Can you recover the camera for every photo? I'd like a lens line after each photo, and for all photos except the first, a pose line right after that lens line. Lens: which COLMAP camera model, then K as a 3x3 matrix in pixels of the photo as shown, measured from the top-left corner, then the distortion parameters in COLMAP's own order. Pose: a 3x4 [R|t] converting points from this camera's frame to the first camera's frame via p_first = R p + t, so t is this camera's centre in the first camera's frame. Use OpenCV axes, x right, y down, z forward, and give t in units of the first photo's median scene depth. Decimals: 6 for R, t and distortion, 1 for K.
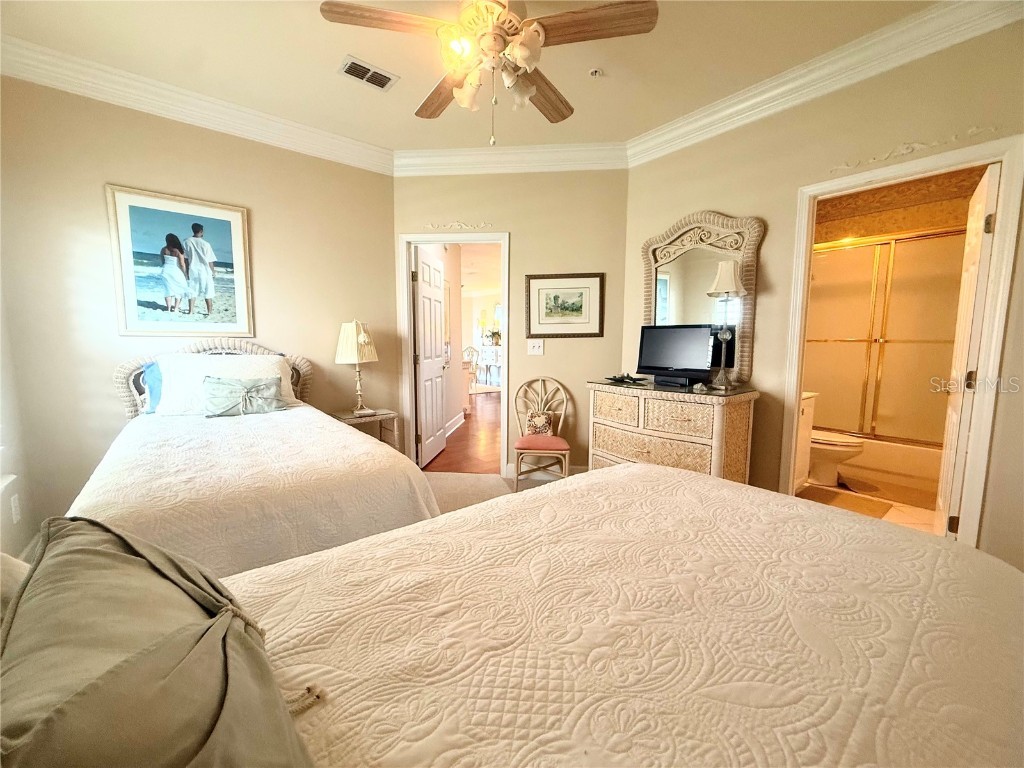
lens RADIAL K [[408.8, 0, 510.9], [0, 408.8, 383.4], [0, 0, 1]] dist [-0.000423, 0.000001]
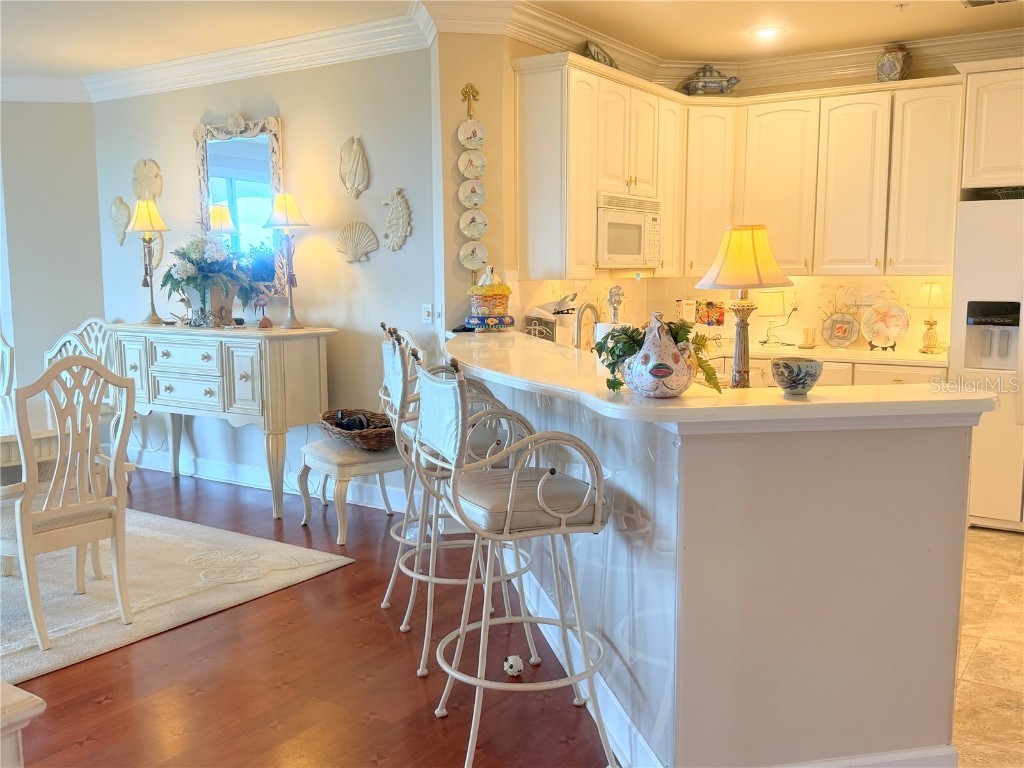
lens RADIAL K [[951.5, 0, 512.5], [0, 951.5, 386.1], [0, 0, 1]] dist [-0.003484, 0.000000]
pose [[0.956881, -0.042668, 0.287328, -0.032955], [0.037224, 0.999009, 0.024389, -0.065423], [-0.288084, -0.012642, 0.957522, 0.467236]]
